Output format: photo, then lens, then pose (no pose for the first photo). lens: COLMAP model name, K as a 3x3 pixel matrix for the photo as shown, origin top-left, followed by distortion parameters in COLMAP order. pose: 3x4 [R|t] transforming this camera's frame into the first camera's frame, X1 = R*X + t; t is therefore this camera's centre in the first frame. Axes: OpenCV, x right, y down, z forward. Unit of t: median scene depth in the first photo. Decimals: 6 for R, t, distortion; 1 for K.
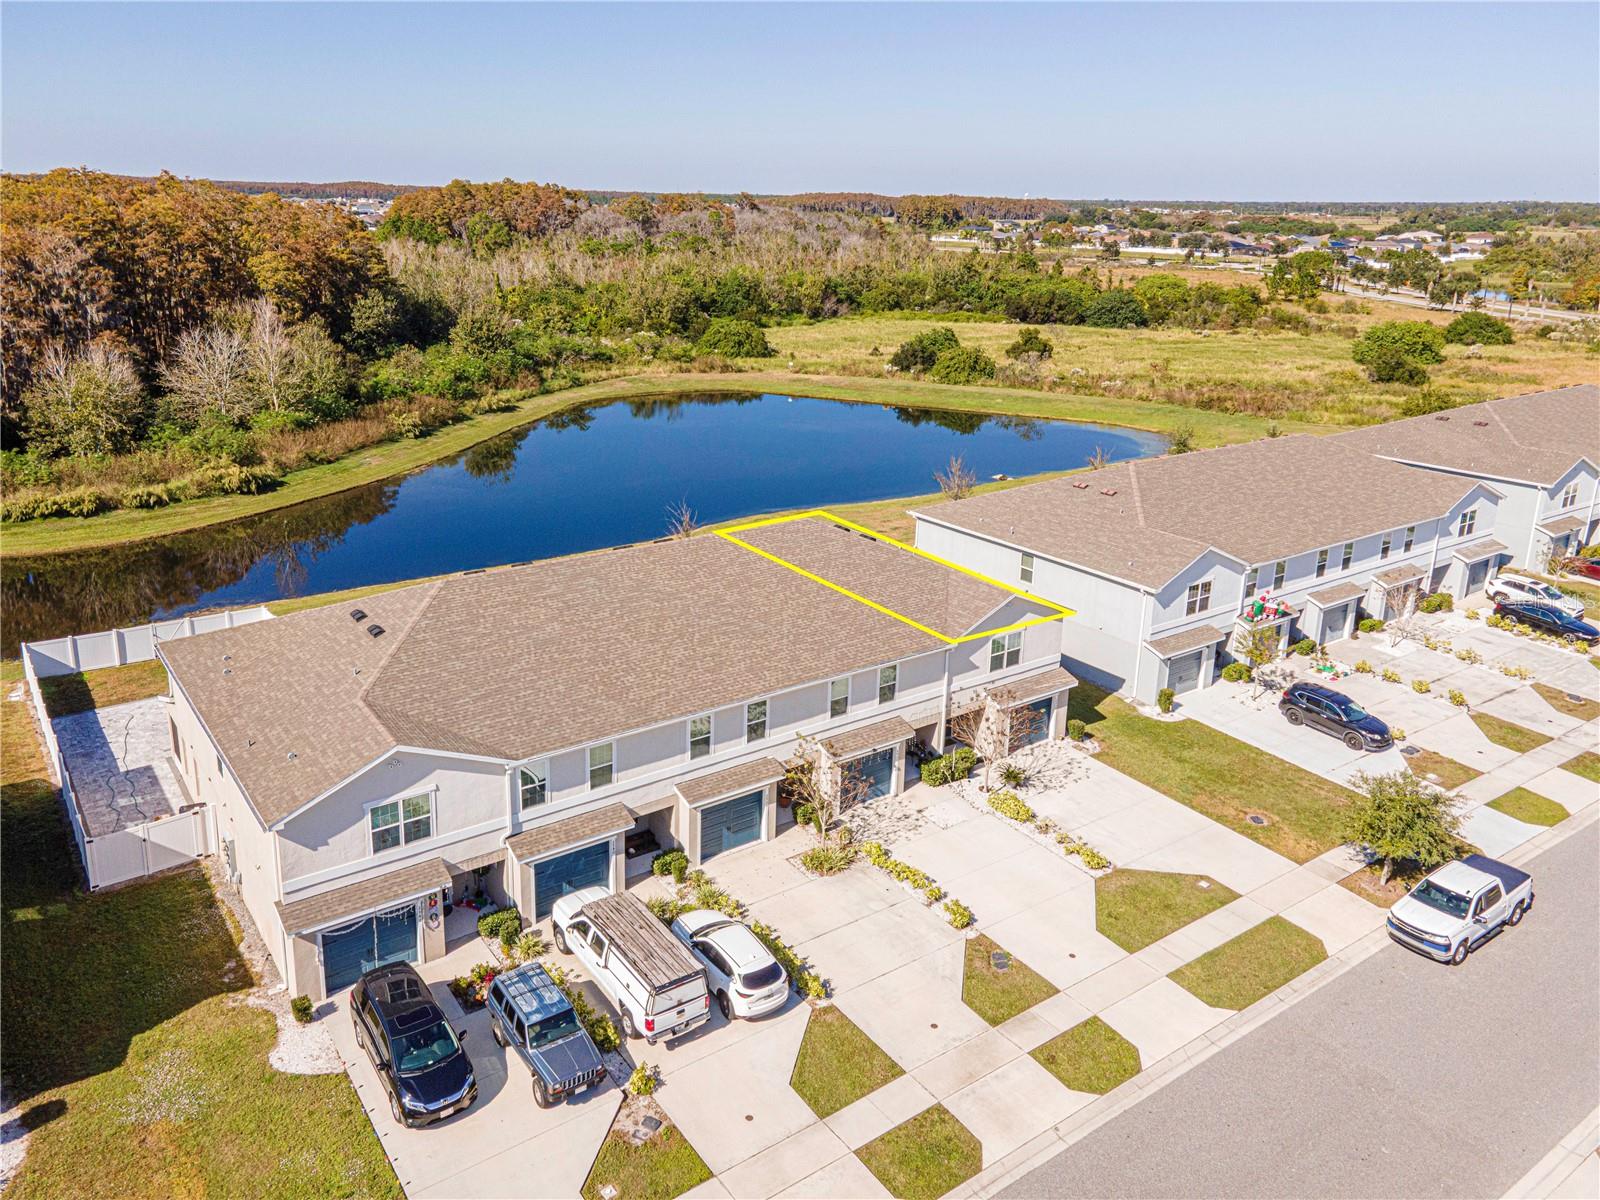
lens RADIAL K [[1174.5, 0, 798.7], [0, 1174.5, 462.0], [0, 0, 1]] dist [0.044691, -0.002145]
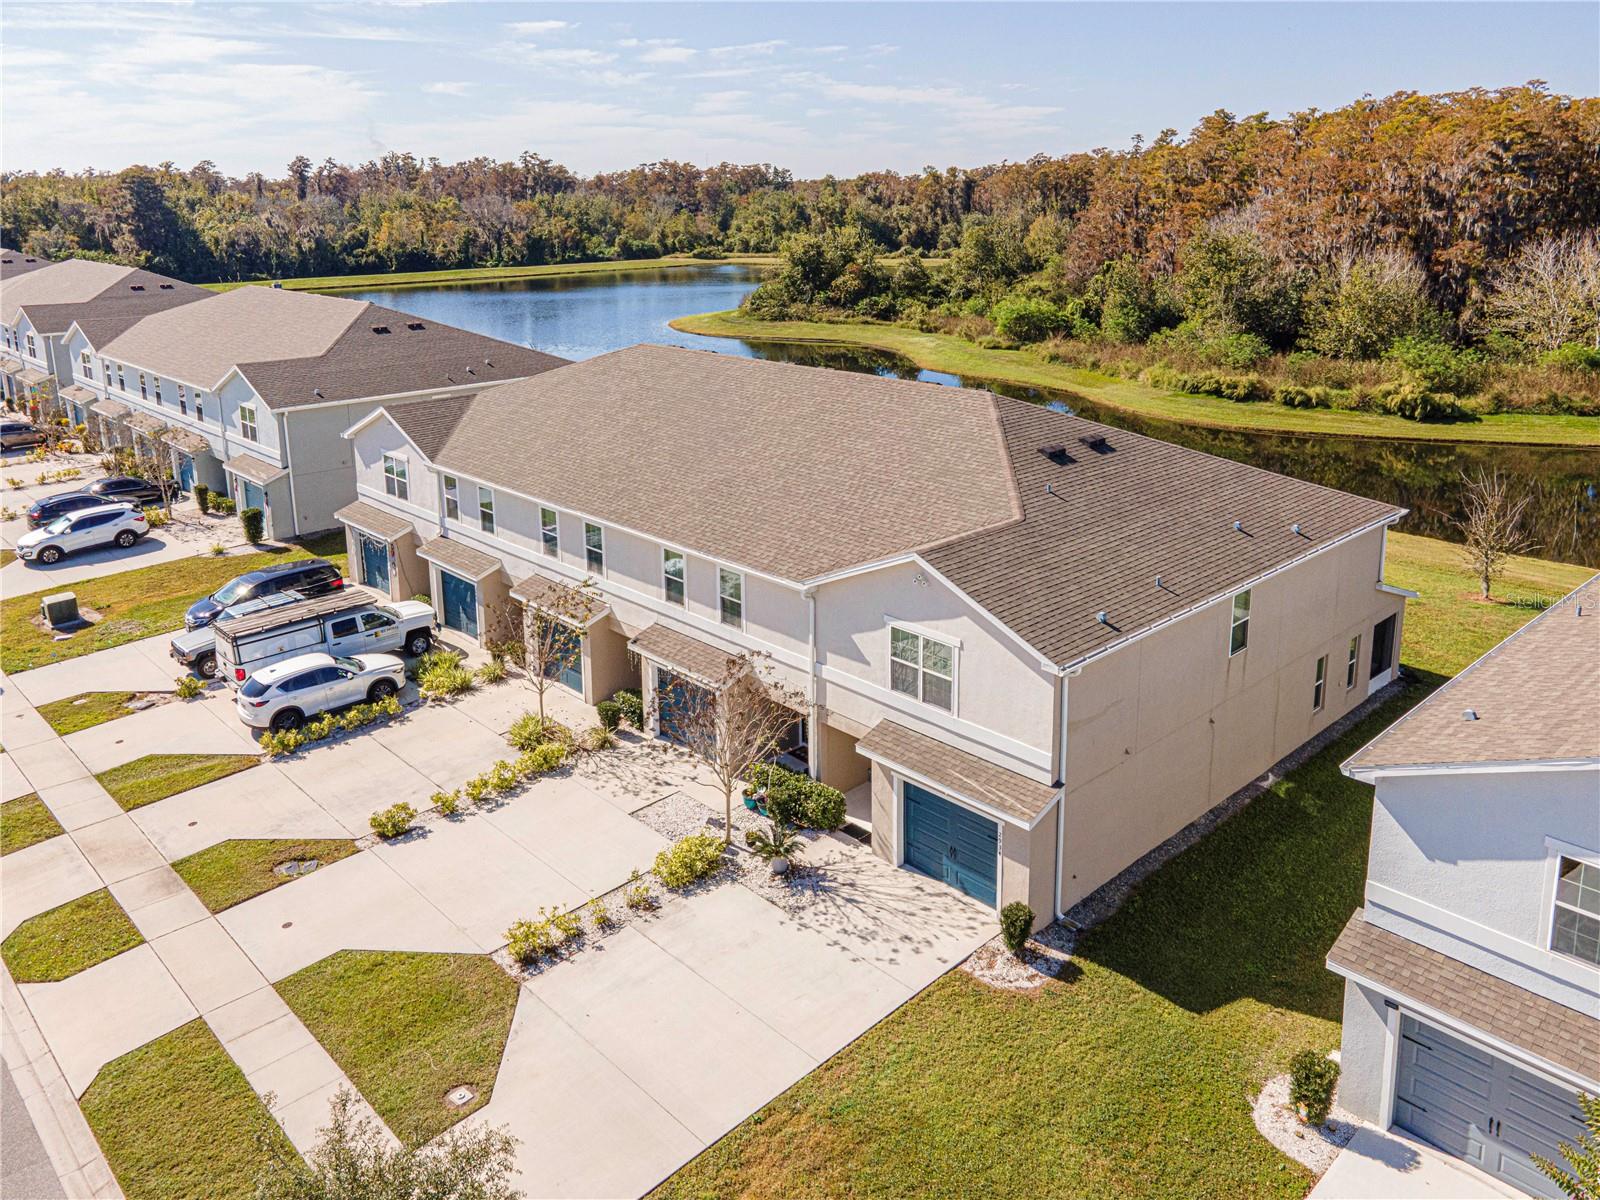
lens RADIAL K [[1239.0, 0, 804.5], [0, 1239.0, 455.8], [0, 0, 1]] dist [0.034846, 0.006913]
pose [[0.116614, 0.181432, -0.976465, 0.319562], [-0.197225, 0.967823, 0.156273, -0.001242], [0.973398, 0.174360, 0.148644, 0.401908]]
